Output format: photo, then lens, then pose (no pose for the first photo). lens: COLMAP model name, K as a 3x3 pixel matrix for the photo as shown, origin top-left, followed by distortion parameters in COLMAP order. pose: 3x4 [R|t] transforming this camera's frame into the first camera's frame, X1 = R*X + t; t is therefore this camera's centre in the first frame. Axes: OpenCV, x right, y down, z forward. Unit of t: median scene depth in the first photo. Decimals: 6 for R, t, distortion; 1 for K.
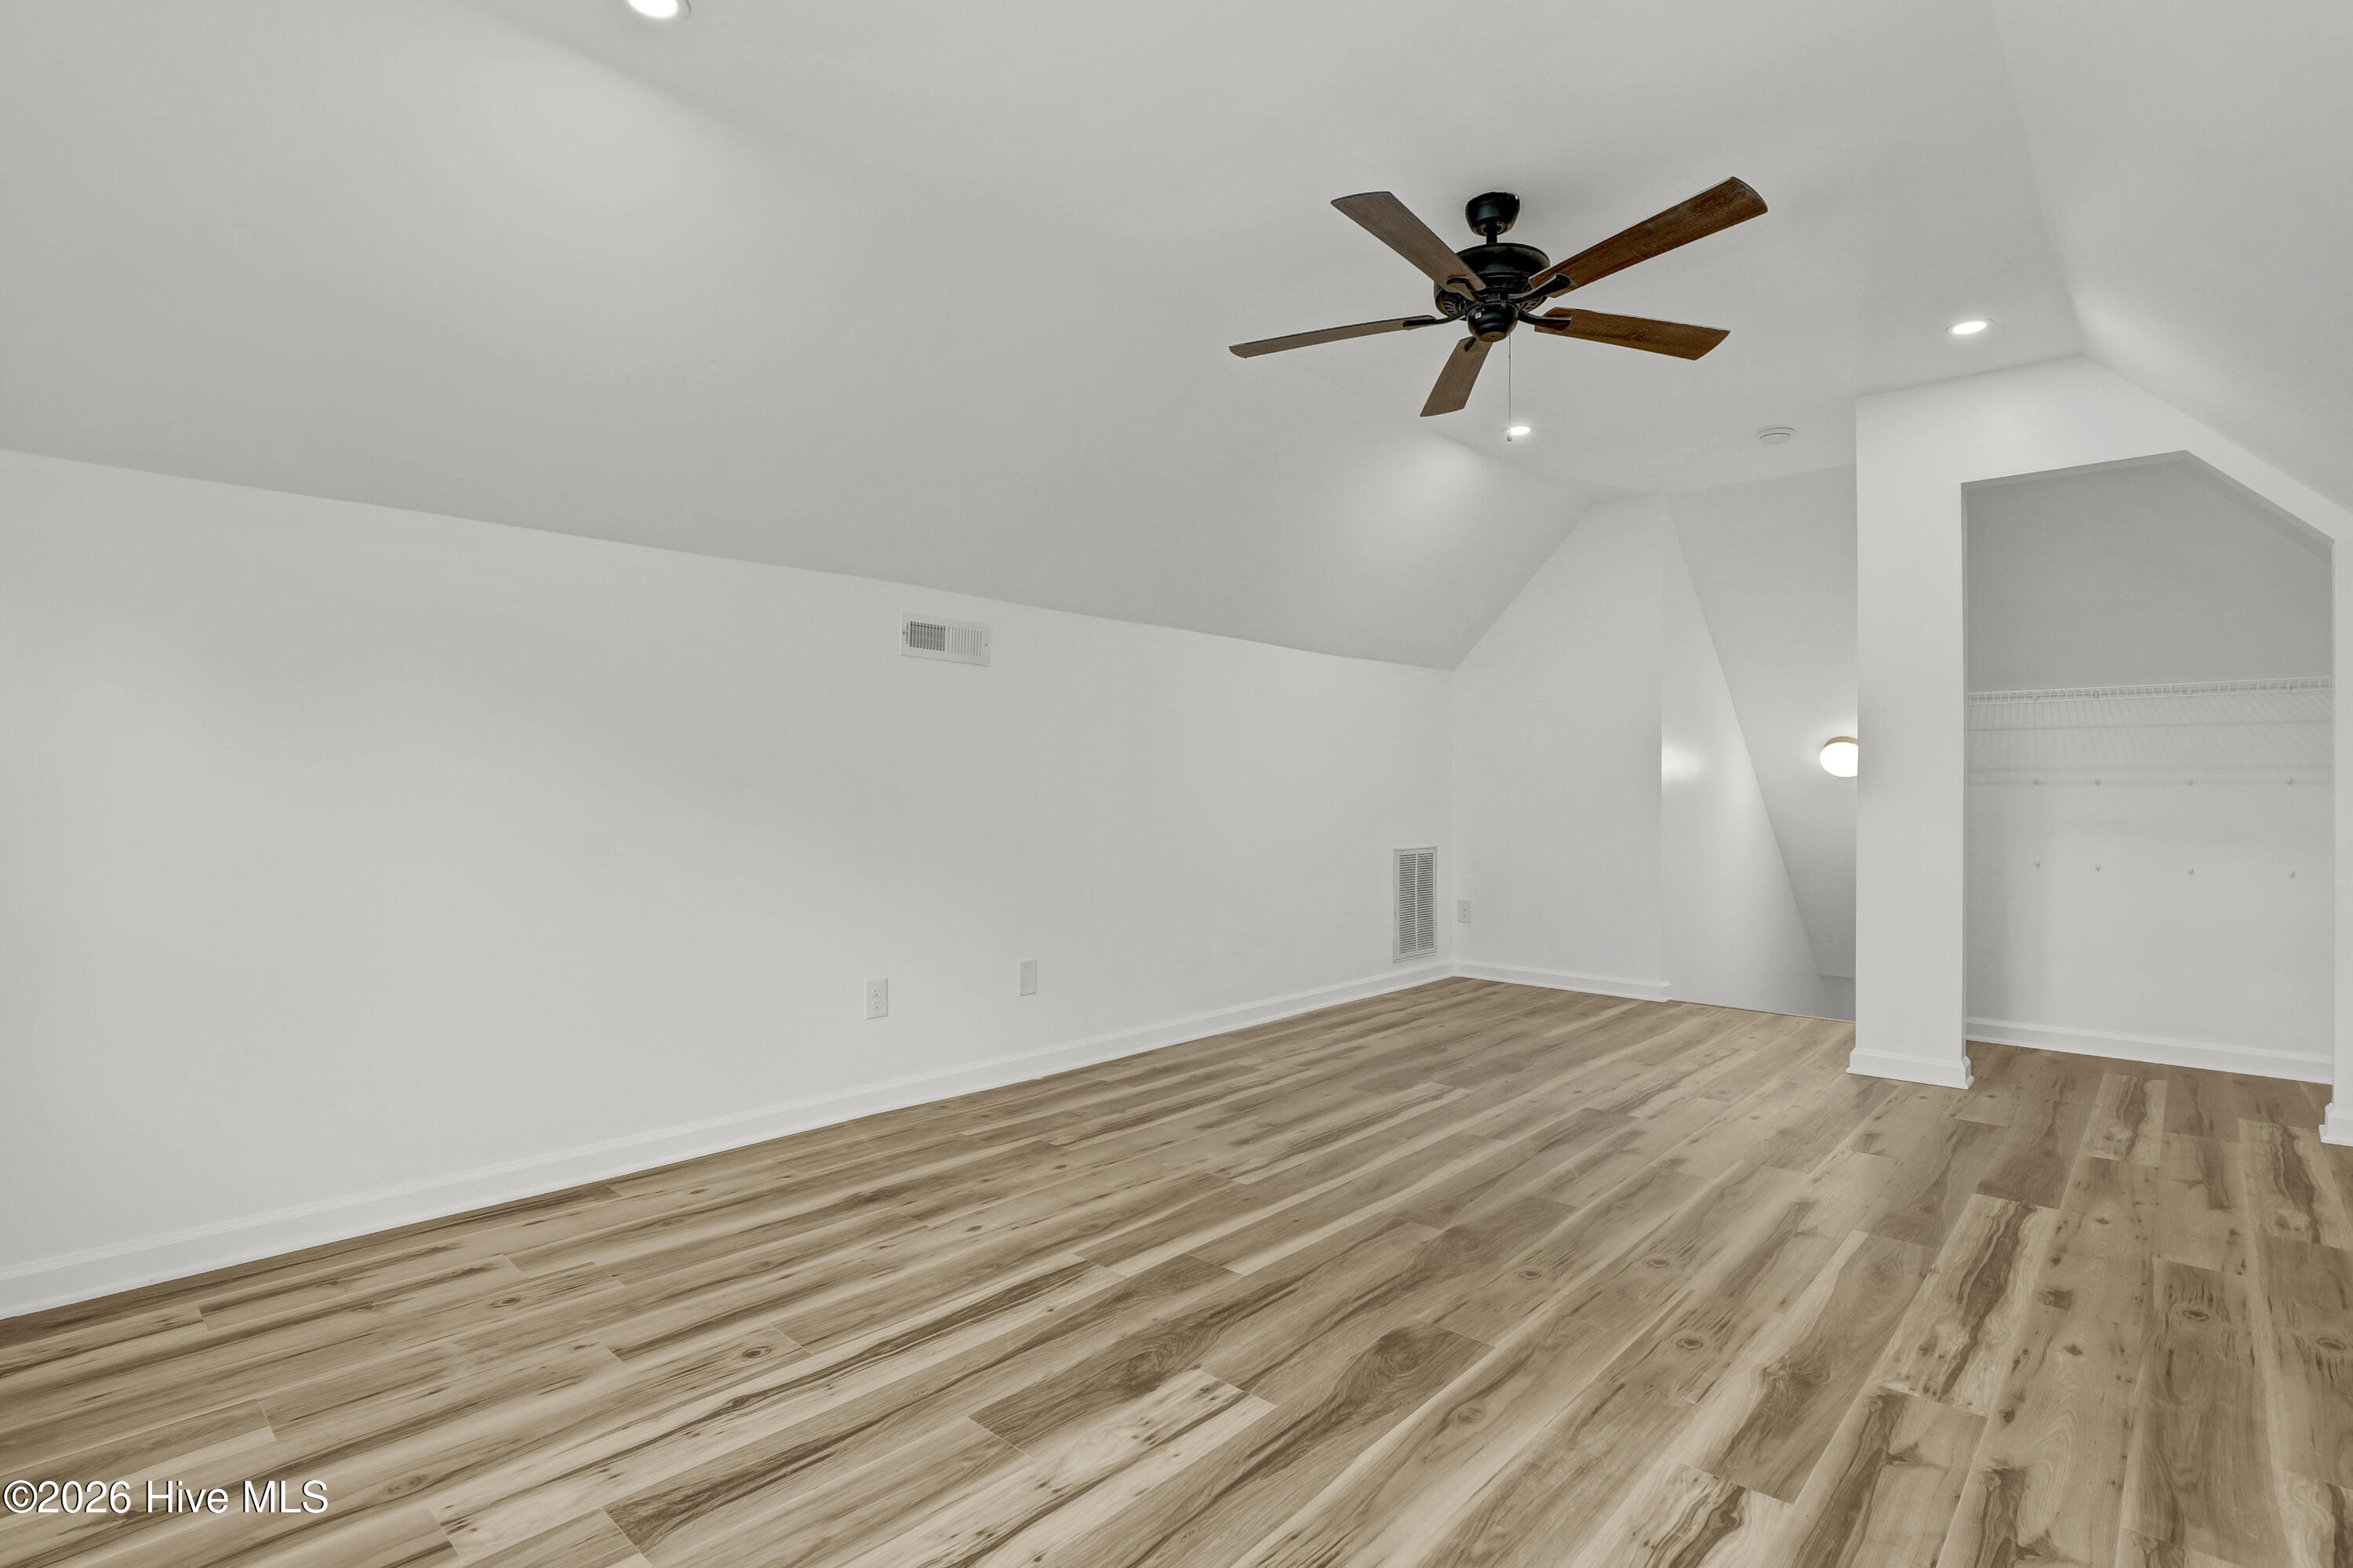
lens RADIAL K [[1140.7, 0, 1178.8], [0, 1140.7, 786.4], [0, 0, 1]] dist [-0.025378, -0.000802]
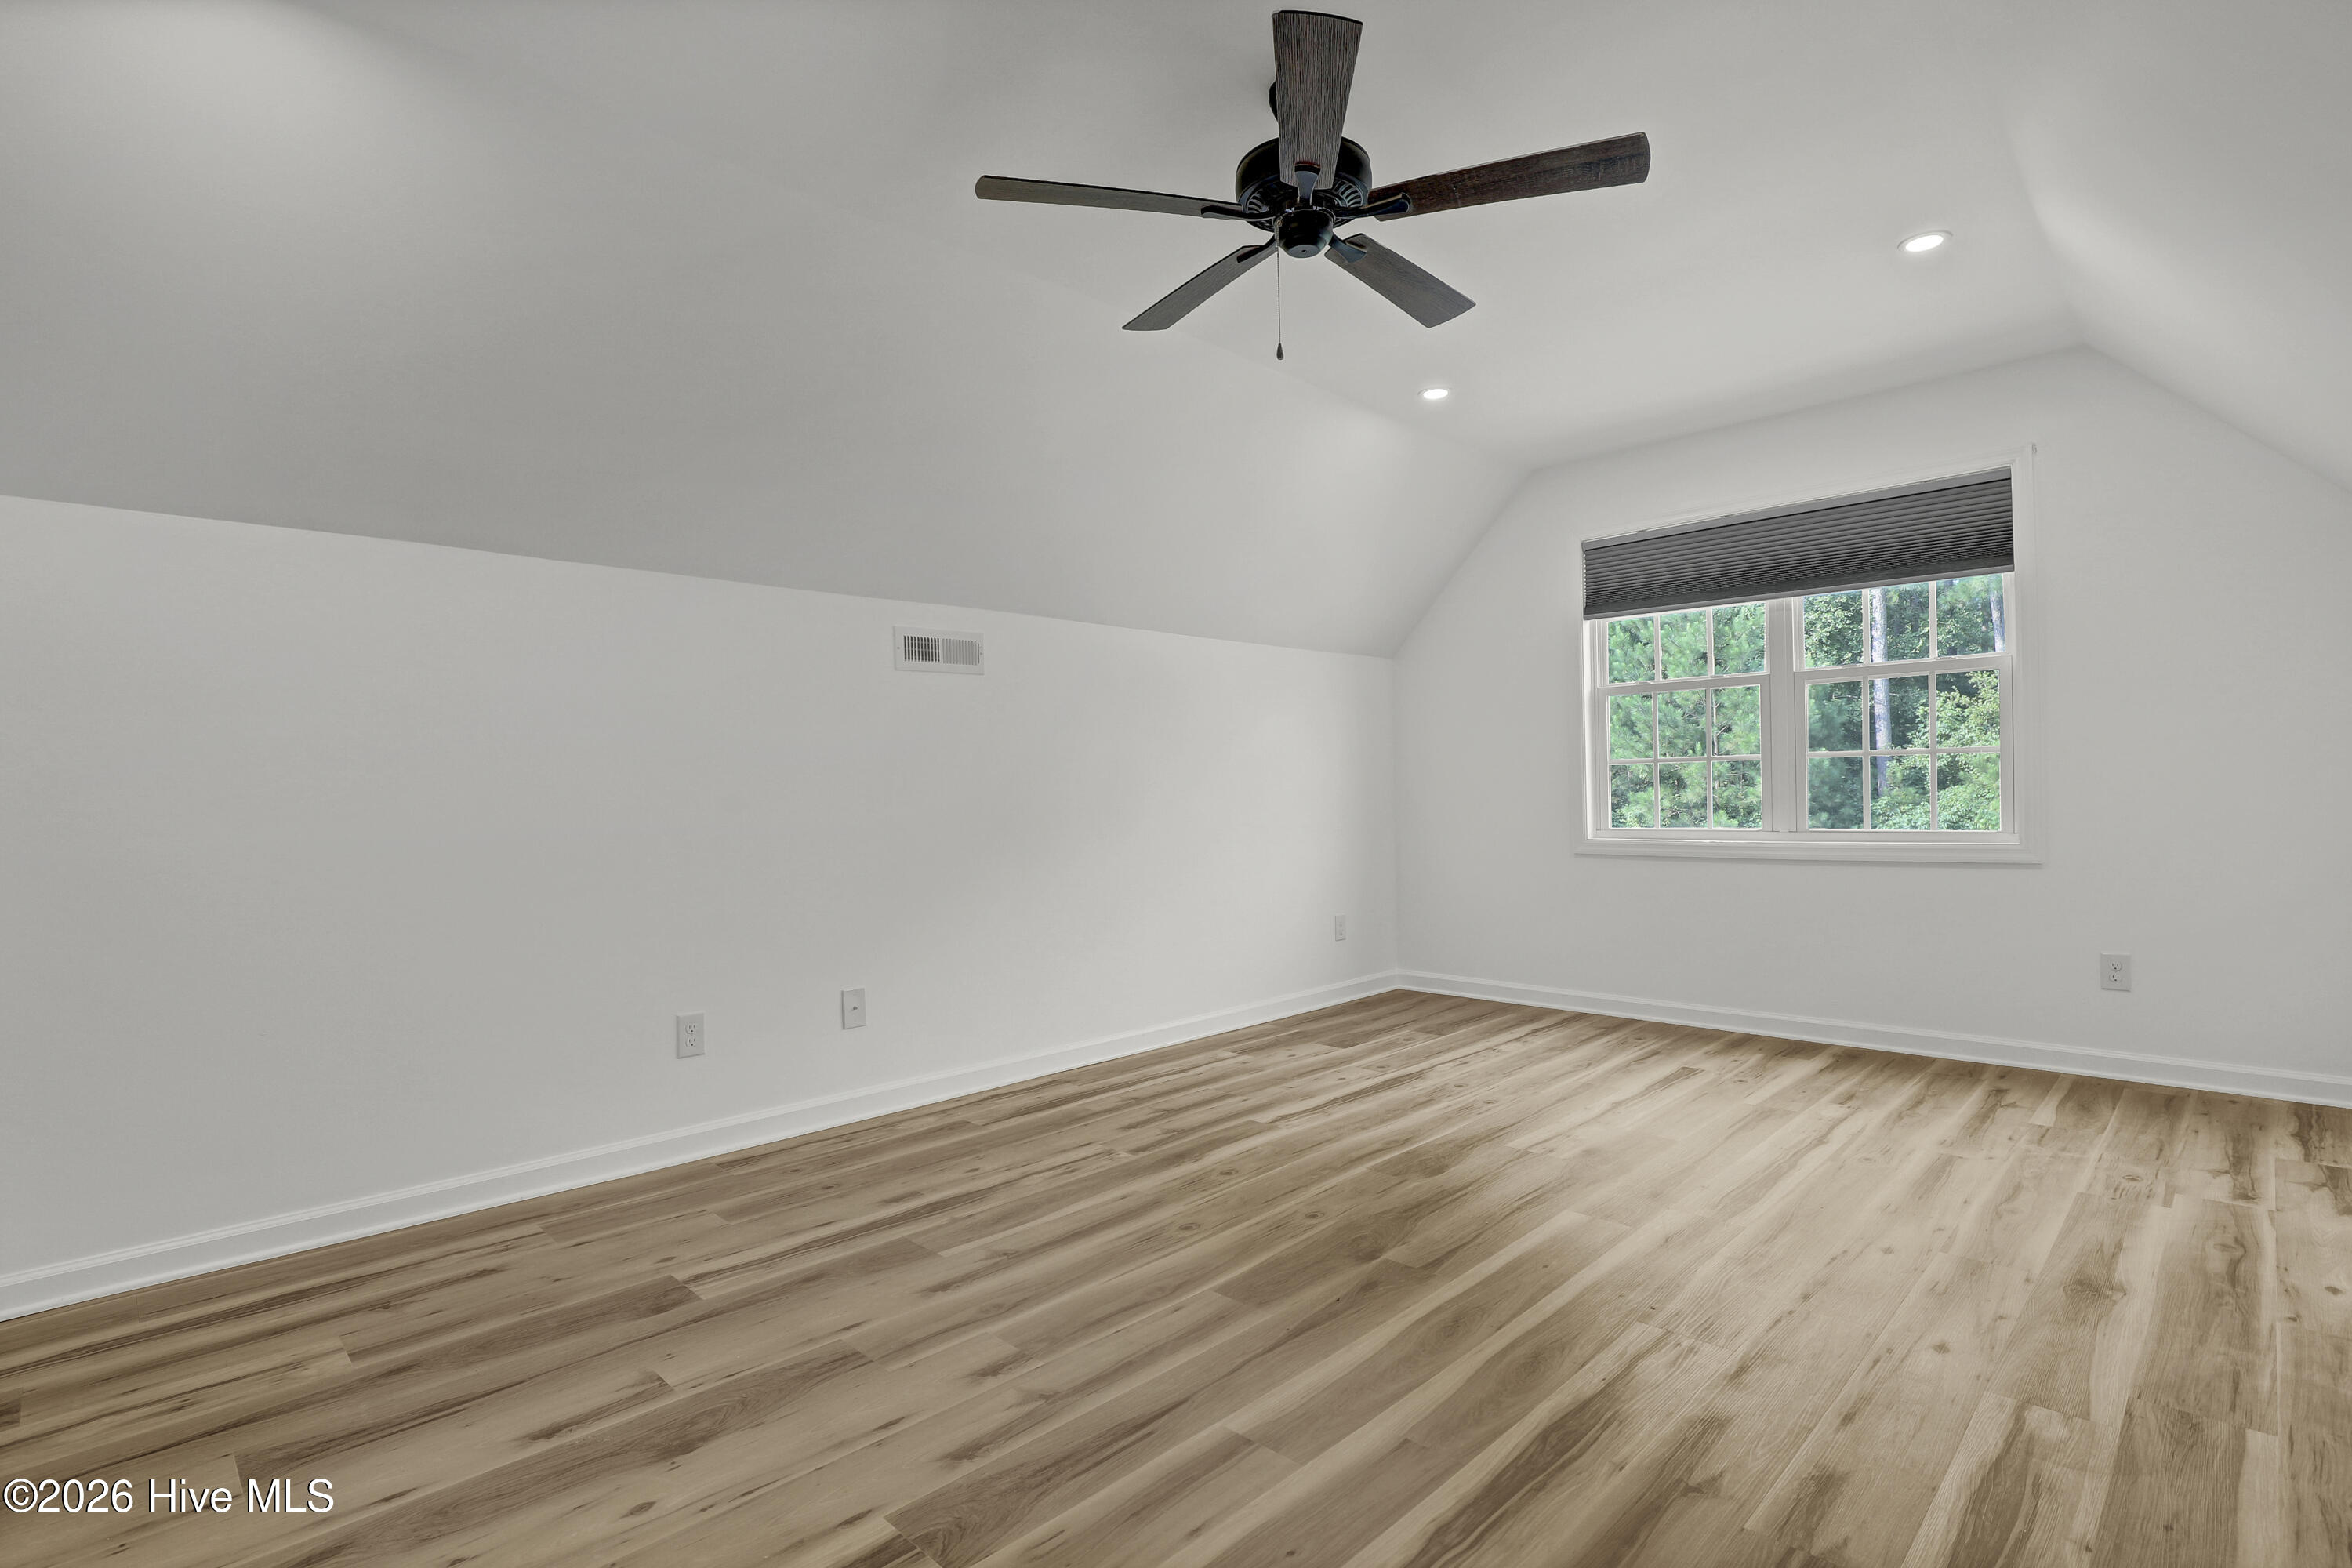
lens RADIAL K [[1140.2, 0, 1186.0], [0, 1140.2, 786.1], [0, 0, 1]] dist [-0.025378, -0.000802]
pose [[-0.999441, 0.016039, 0.029346, 0.409370], [0.015783, 0.999835, -0.008946, 0.010369], [-0.029485, -0.008478, -0.999529, 2.202989]]
